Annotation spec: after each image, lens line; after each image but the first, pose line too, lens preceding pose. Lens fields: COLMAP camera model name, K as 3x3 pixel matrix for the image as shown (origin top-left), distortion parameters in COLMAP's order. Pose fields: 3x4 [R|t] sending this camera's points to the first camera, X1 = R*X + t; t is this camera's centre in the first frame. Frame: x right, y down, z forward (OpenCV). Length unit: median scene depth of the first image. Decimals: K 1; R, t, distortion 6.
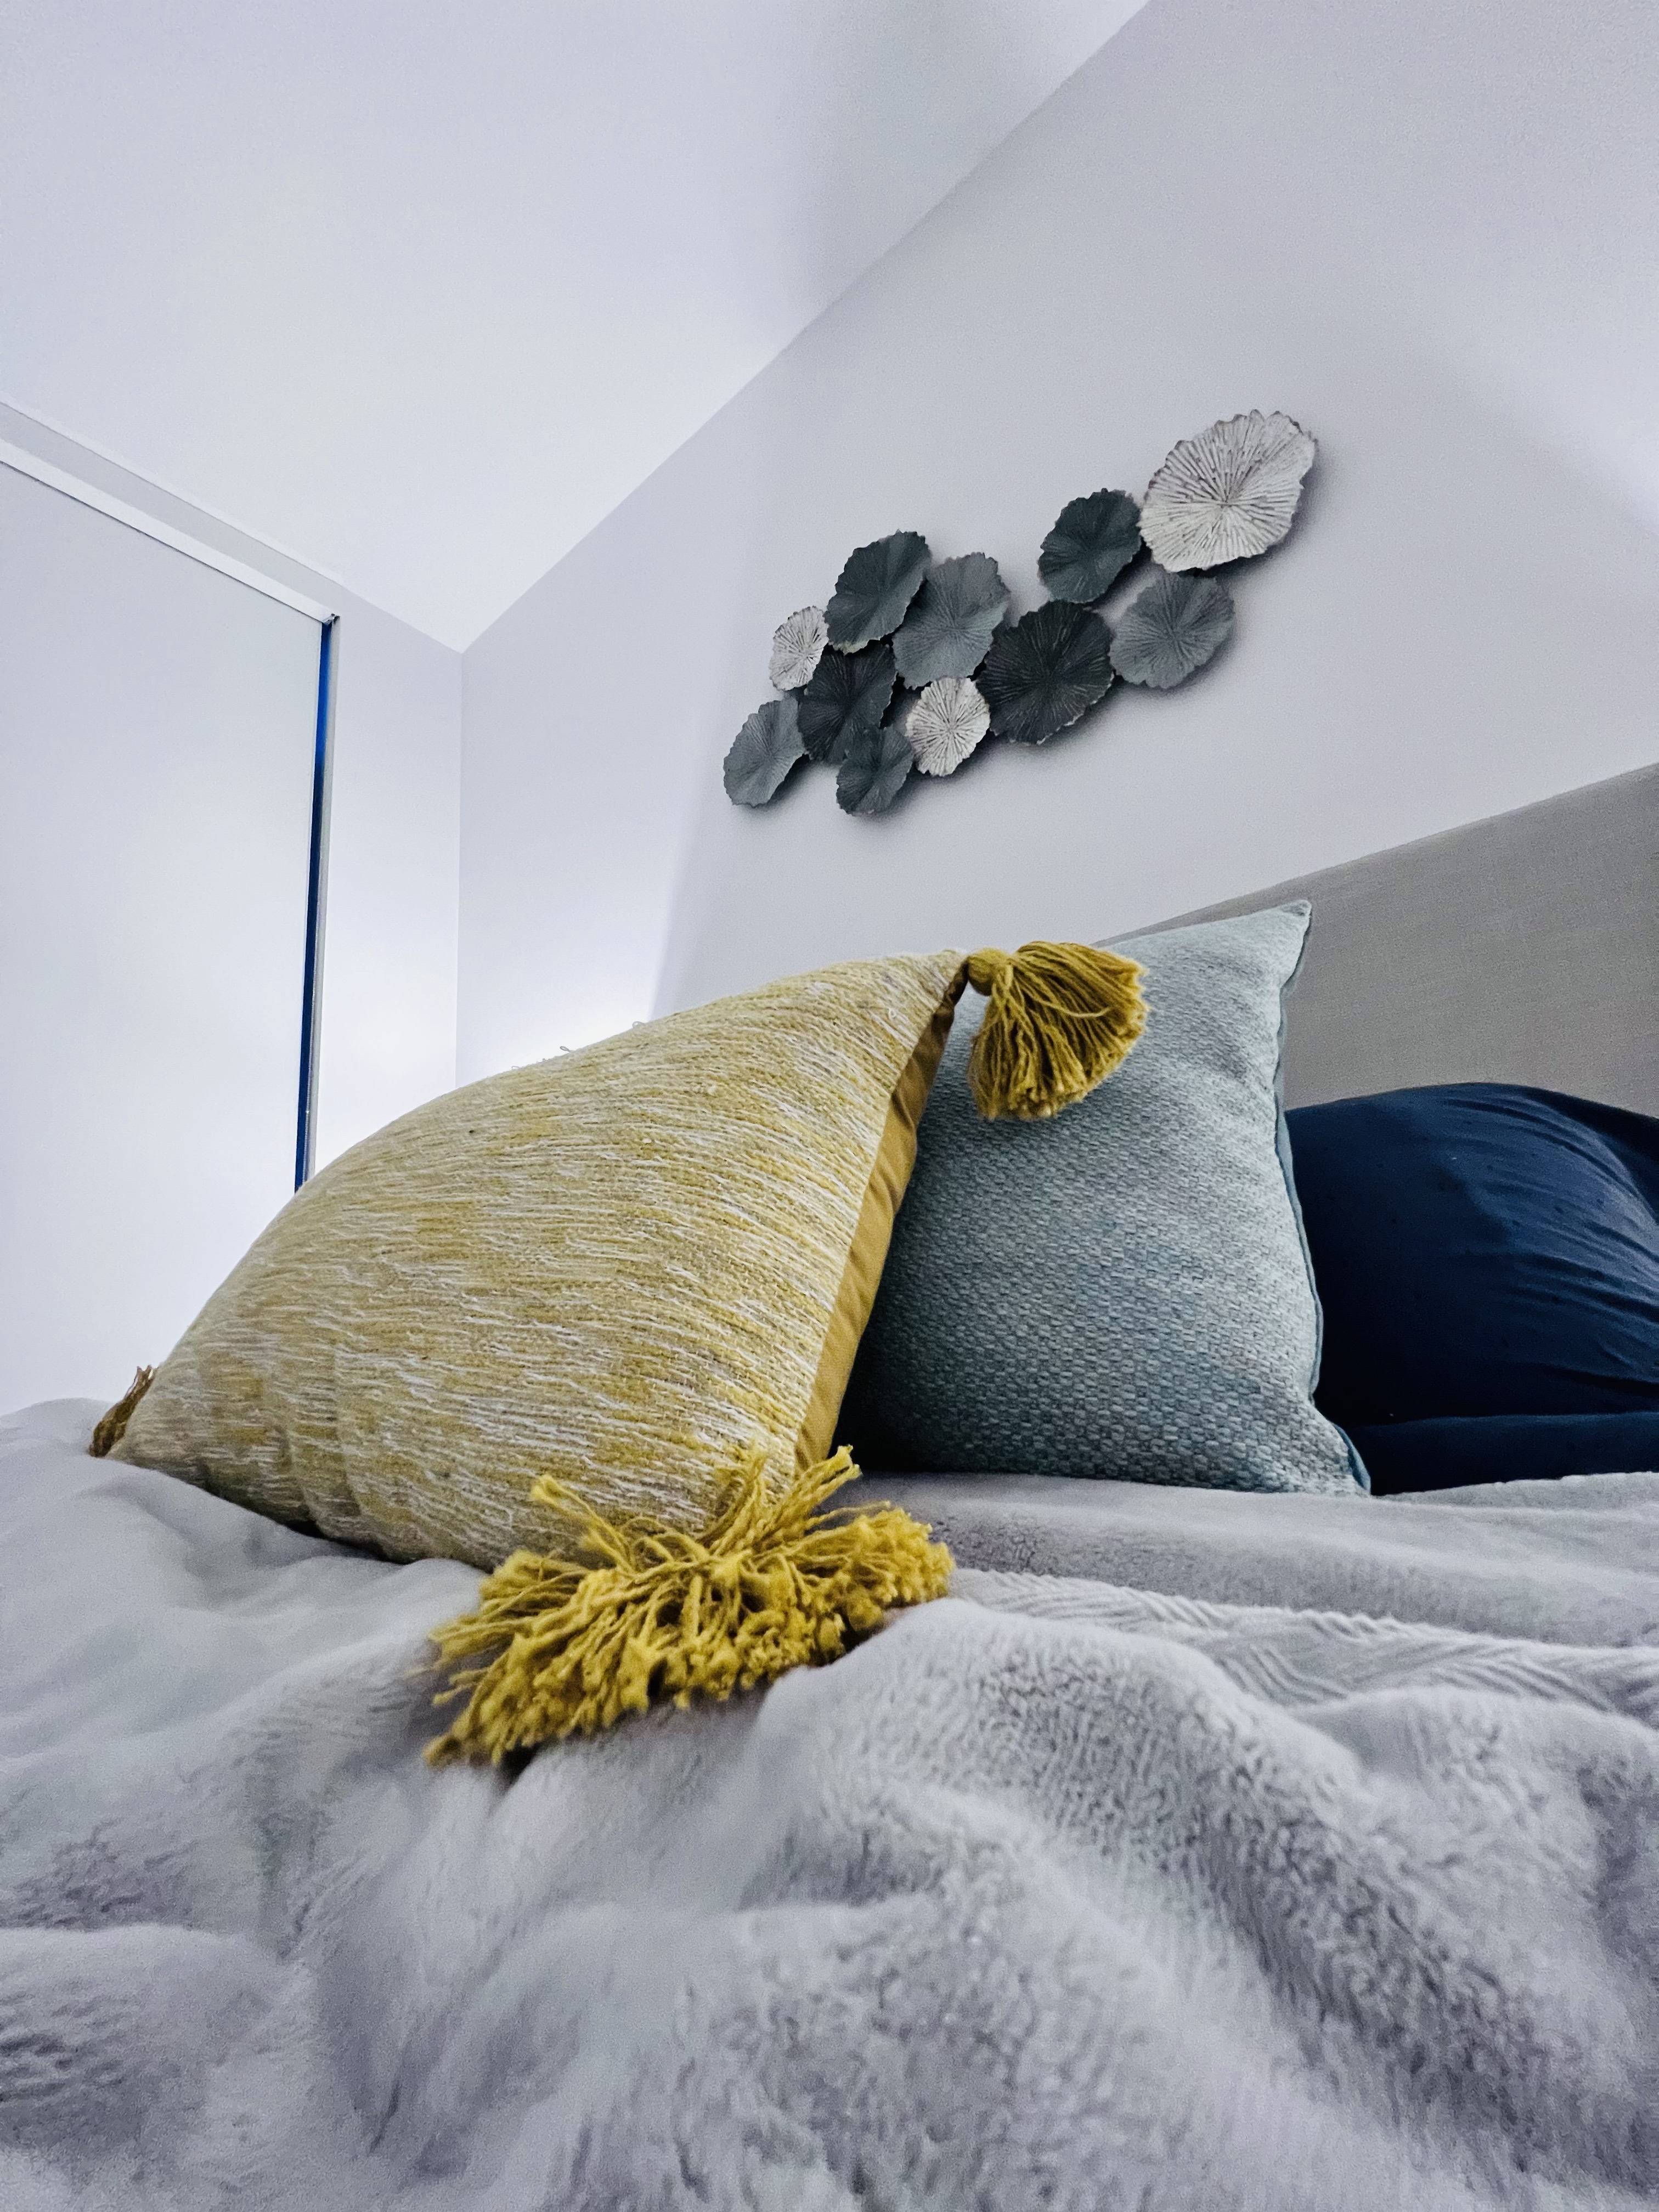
lens RADIAL K [[888.4, 0, 829.5], [0, 888.4, 1106.0], [0, 0, 1]] dist [-0.012195, 0.000209]
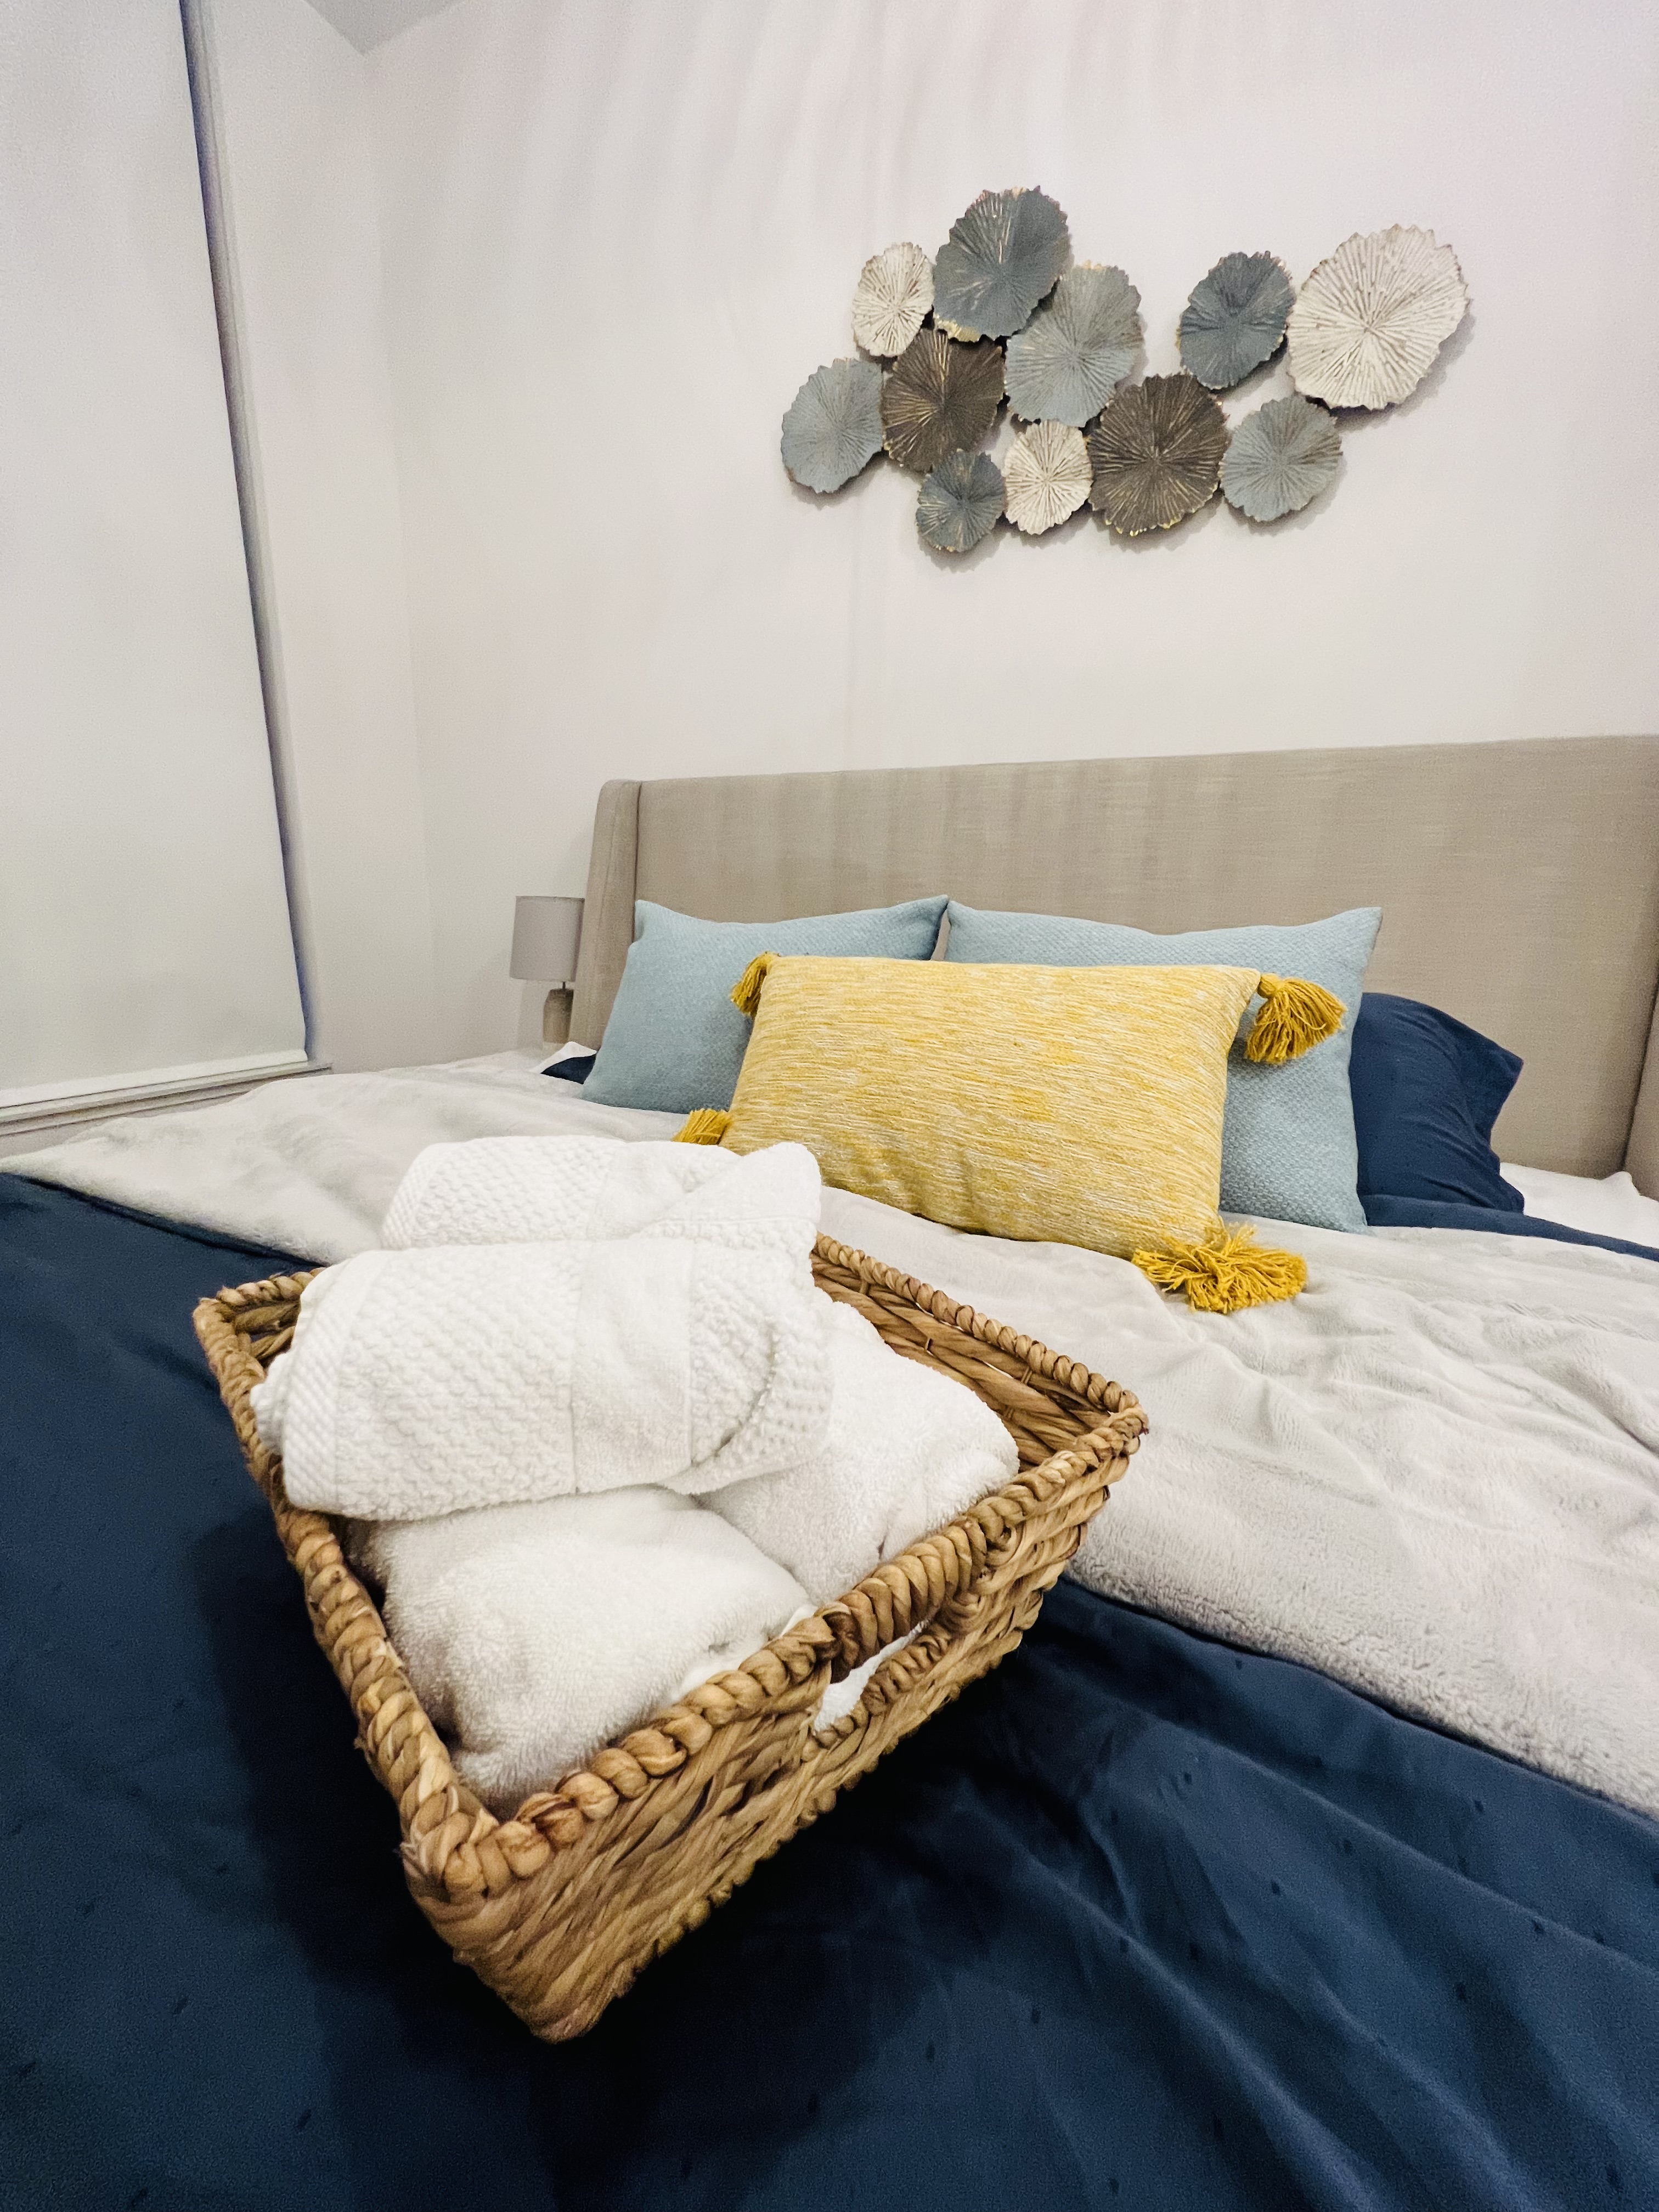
lens RADIAL K [[939.0, 0, 764.4], [0, 939.0, 1113.3], [0, 0, 1]] dist [-0.008319, -0.000401]
pose [[0.971333, 0.044255, 0.233569, -1.547580], [-0.142918, 0.893845, 0.424988, -0.692570], [-0.189967, -0.446186, 0.874546, -0.843182]]
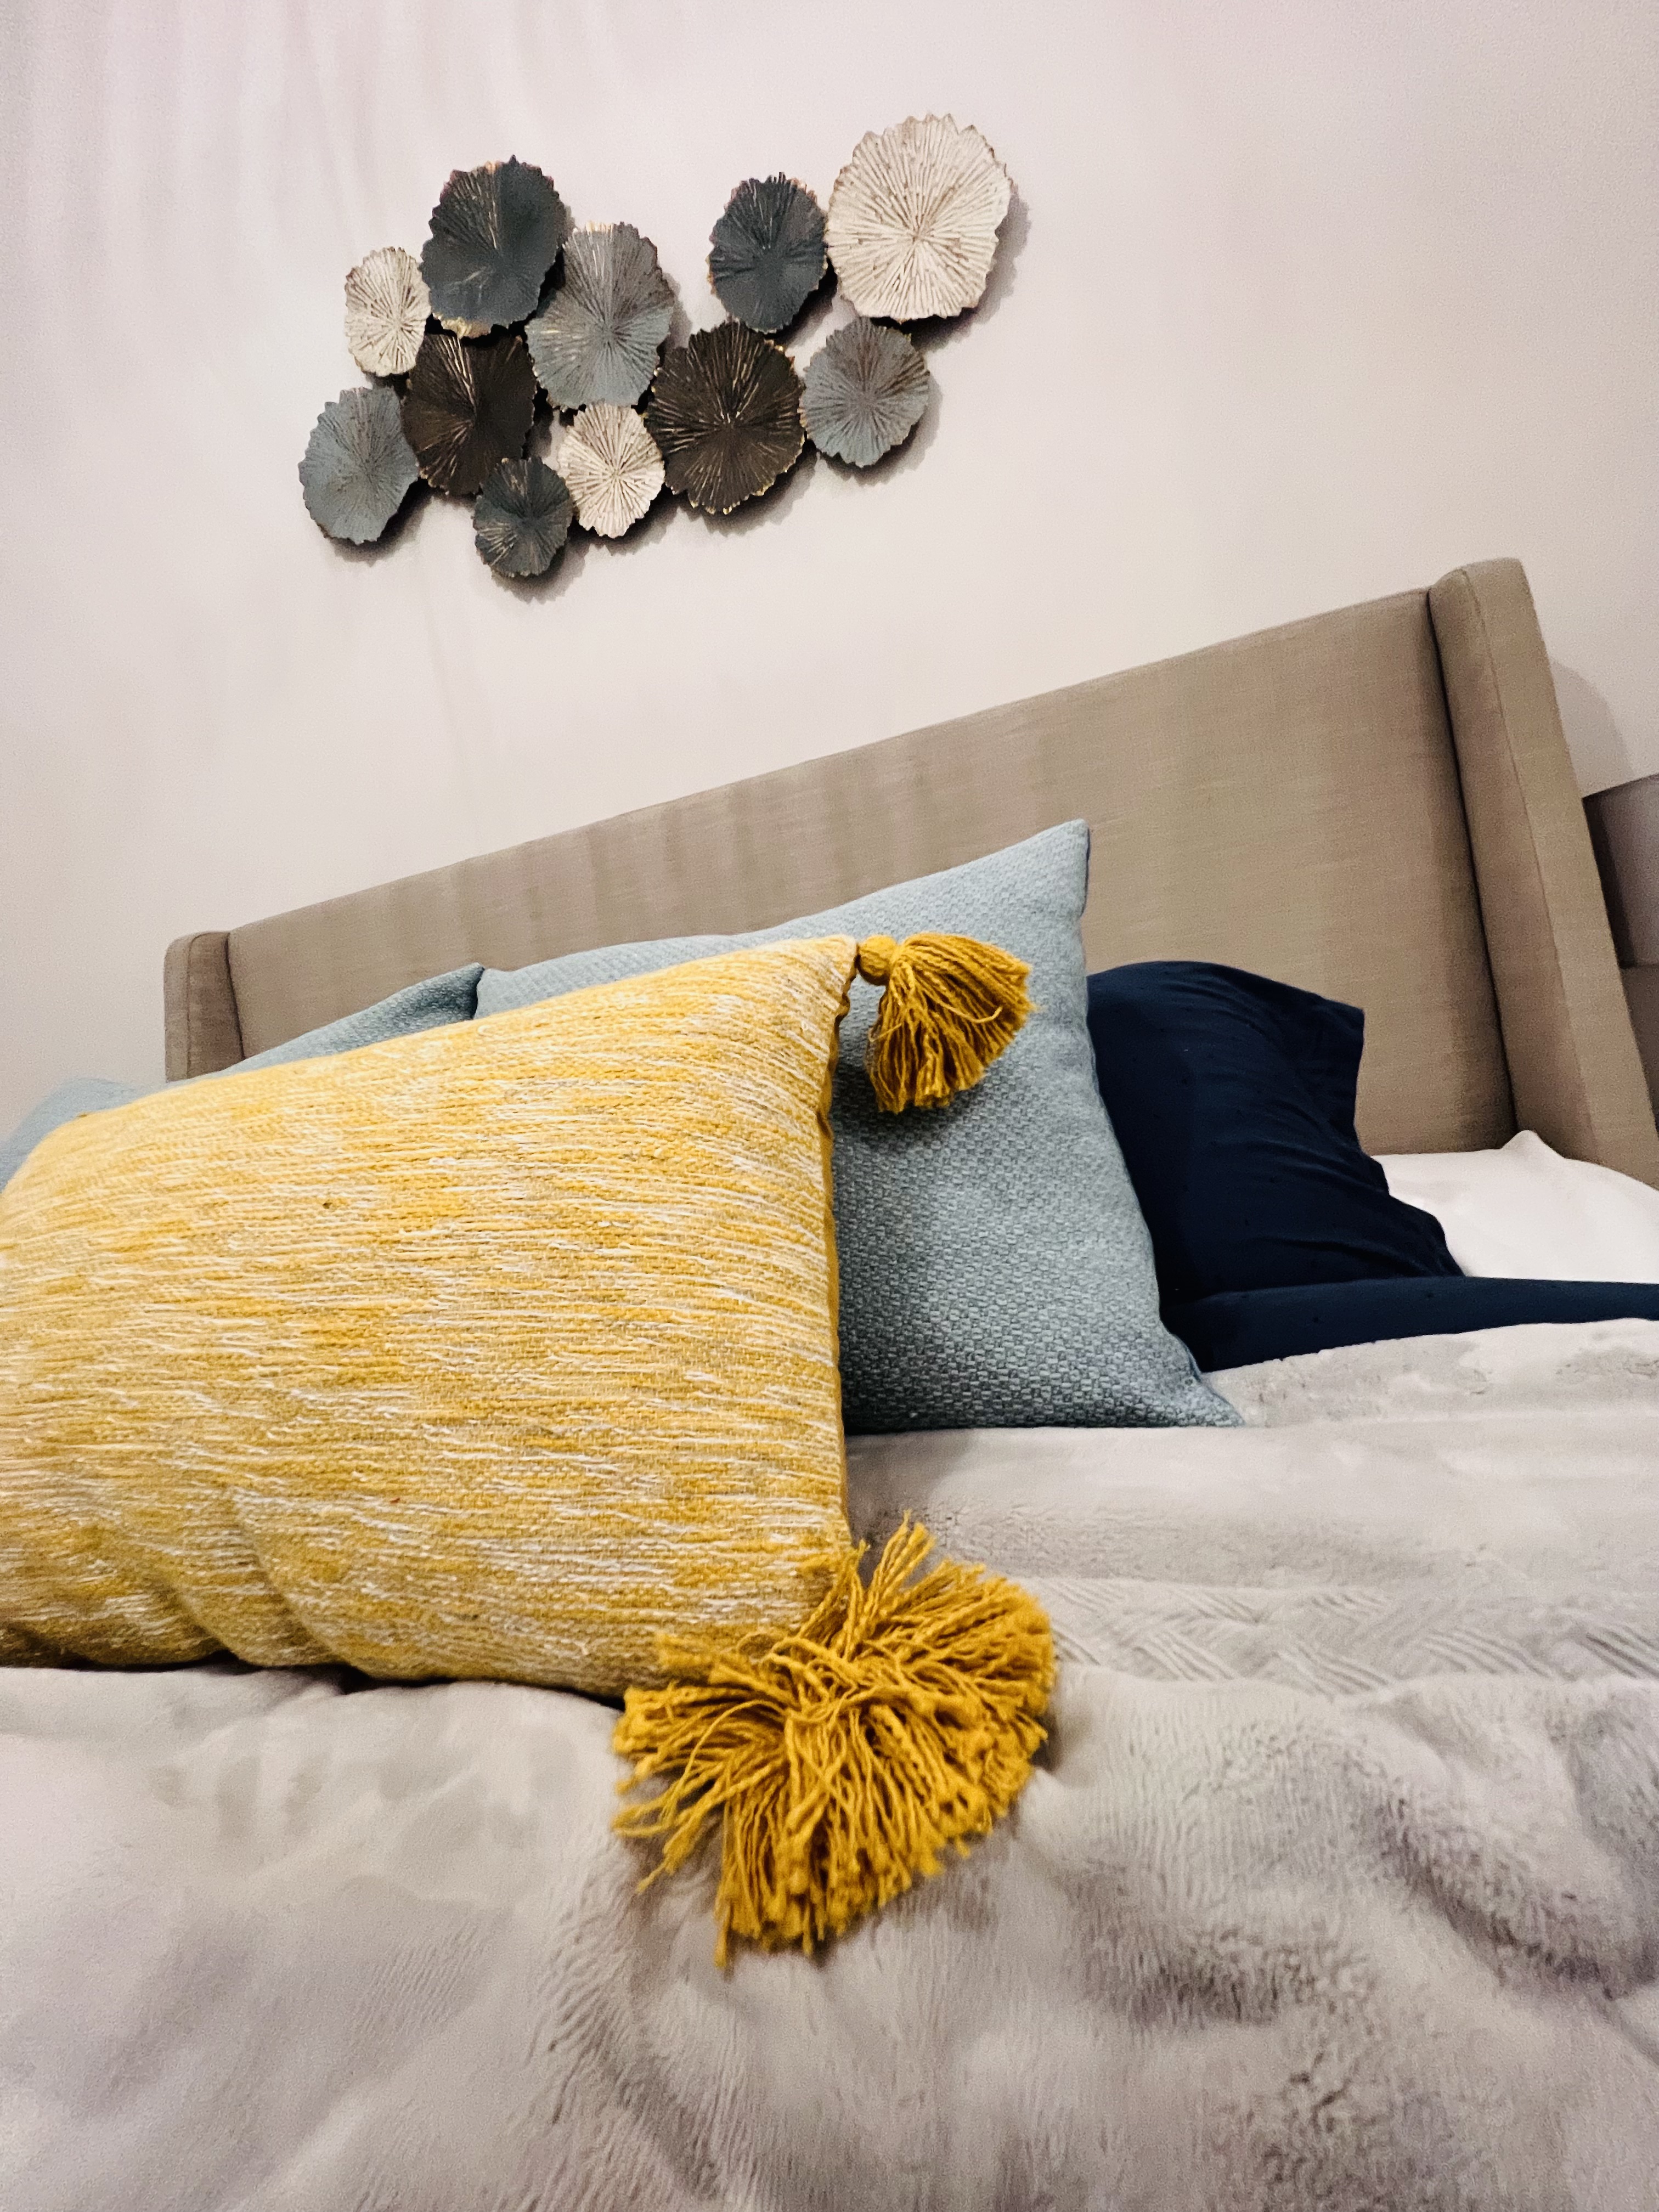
lens RADIAL K [[888.4, 0, 829.5], [0, 888.4, 1106.0], [0, 0, 1]] dist [-0.012195, 0.000209]
pose [[0.916325, -0.142169, 0.374348, -0.292579], [0.033053, 0.958516, 0.283117, -0.305621], [-0.399069, -0.247054, 0.883011, 0.108189]]
